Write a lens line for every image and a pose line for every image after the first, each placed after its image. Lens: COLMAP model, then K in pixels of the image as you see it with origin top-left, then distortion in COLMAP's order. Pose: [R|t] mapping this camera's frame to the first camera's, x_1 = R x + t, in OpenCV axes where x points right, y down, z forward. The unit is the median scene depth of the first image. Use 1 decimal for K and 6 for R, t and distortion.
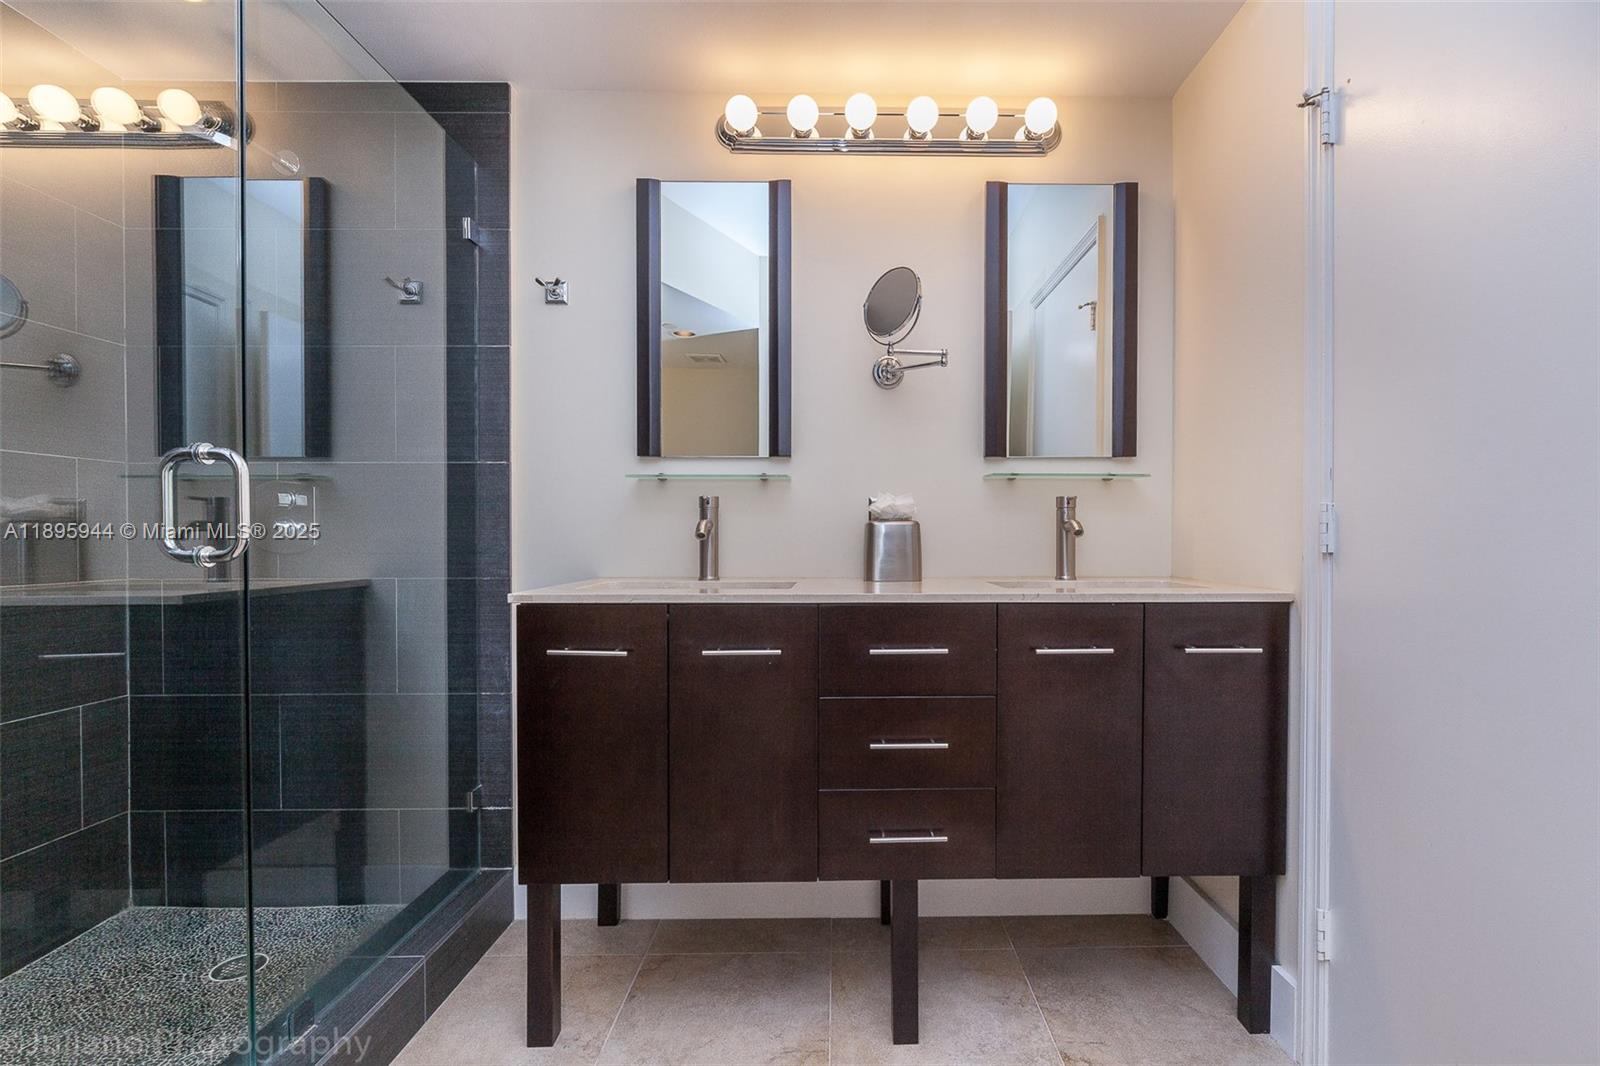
lens RADIAL K [[808.2, 0, 800.0], [0, 808.2, 533.0], [0, 0, 1]] dist [-0.003561, -0.001715]
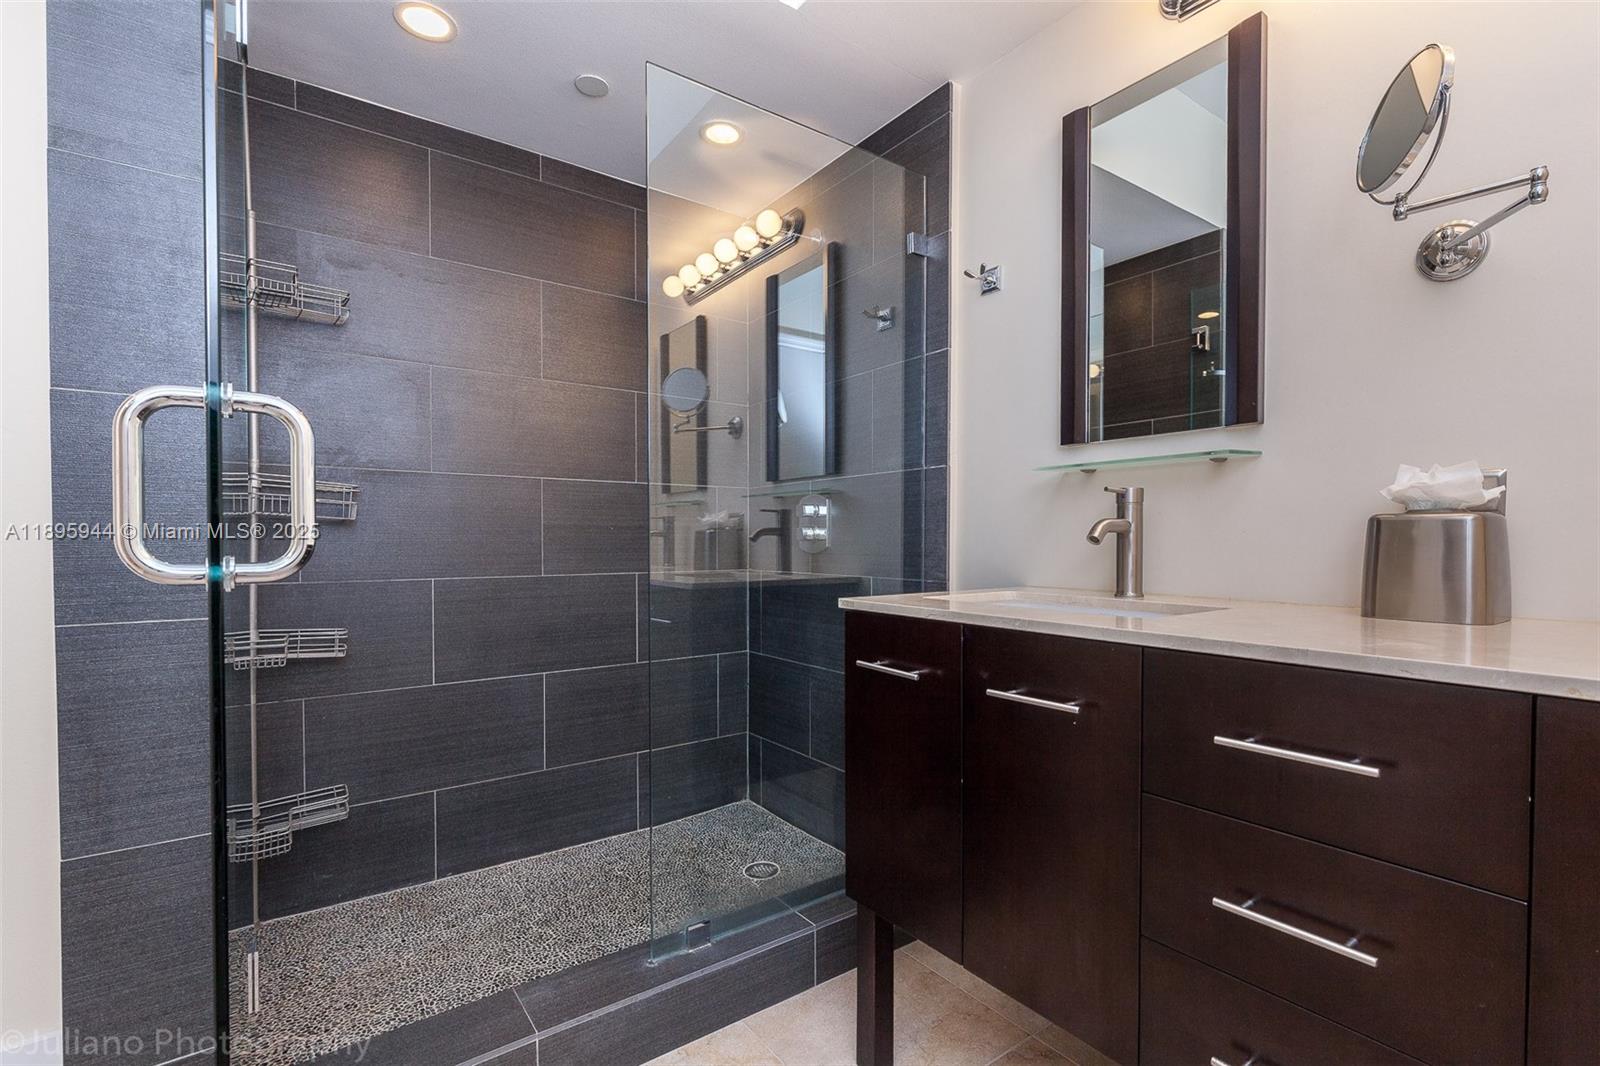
lens RADIAL K [[707.5, 0, 795.4], [0, 707.5, 544.7], [0, 0, 1]] dist [0.000096, 0.000110]
pose [[0.606102, 0.007174, -0.795355, 0.219436], [0.002733, 0.999935, 0.011102, -0.000031], [0.795382, -0.008902, 0.606043, 0.320245]]
